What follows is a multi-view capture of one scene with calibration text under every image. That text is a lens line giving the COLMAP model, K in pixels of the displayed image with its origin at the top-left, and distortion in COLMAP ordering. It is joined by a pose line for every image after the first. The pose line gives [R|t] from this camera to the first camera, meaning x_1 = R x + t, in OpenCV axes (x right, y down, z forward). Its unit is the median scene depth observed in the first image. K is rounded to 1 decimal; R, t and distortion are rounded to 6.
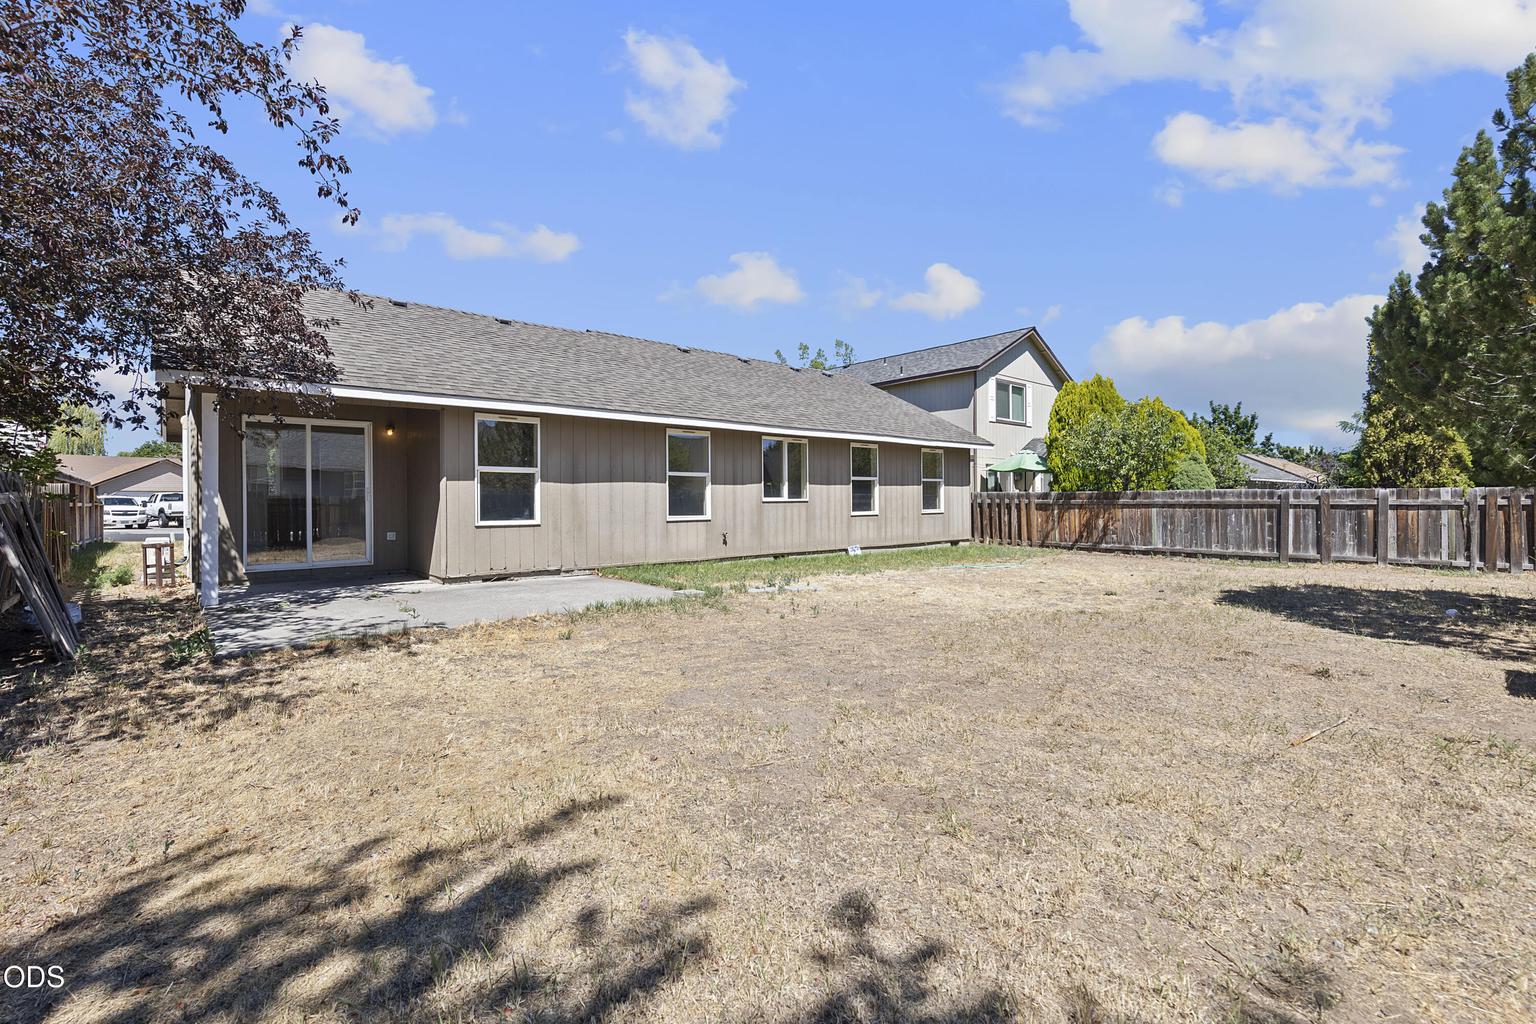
lens RADIAL K [[678.4, 0, 771.3], [0, 678.4, 502.3], [0, 0, 1]] dist [-0.001382, -0.000156]
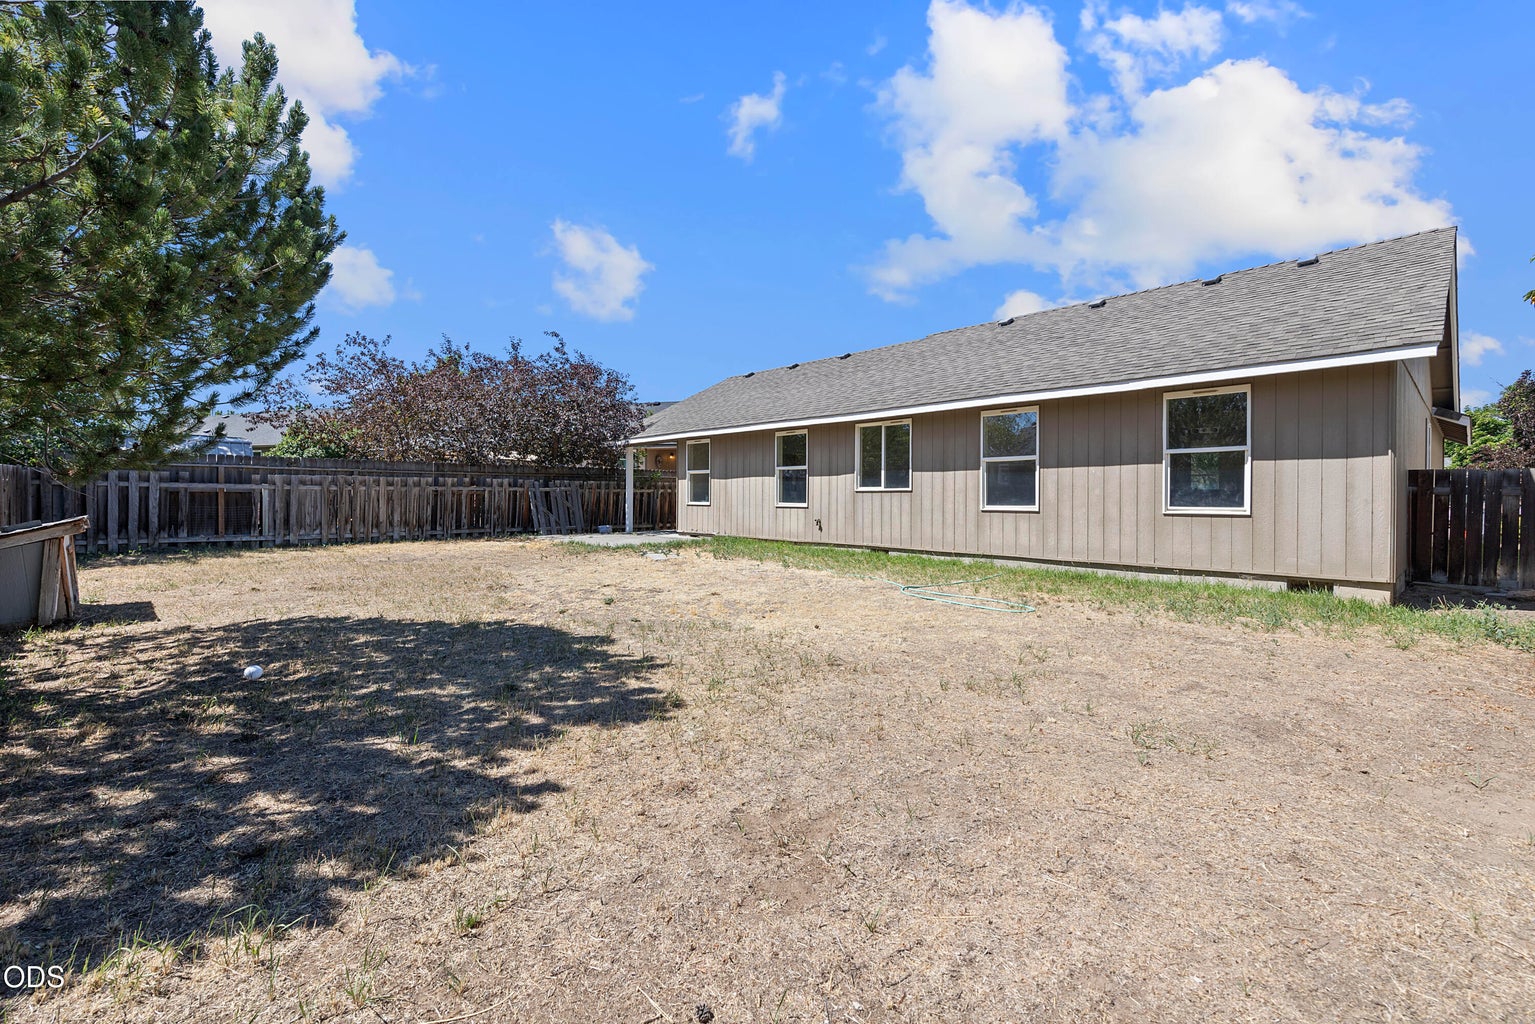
lens RADIAL K [[678.0, 0, 770.8], [0, 678.0, 502.3], [0, 0, 1]] dist [-0.001382, -0.000156]
pose [[0.006228, 0.024917, -0.999670, 0.934819], [0.005547, 0.999673, 0.024952, -0.009893], [0.999965, -0.005700, 0.006087, 0.838752]]
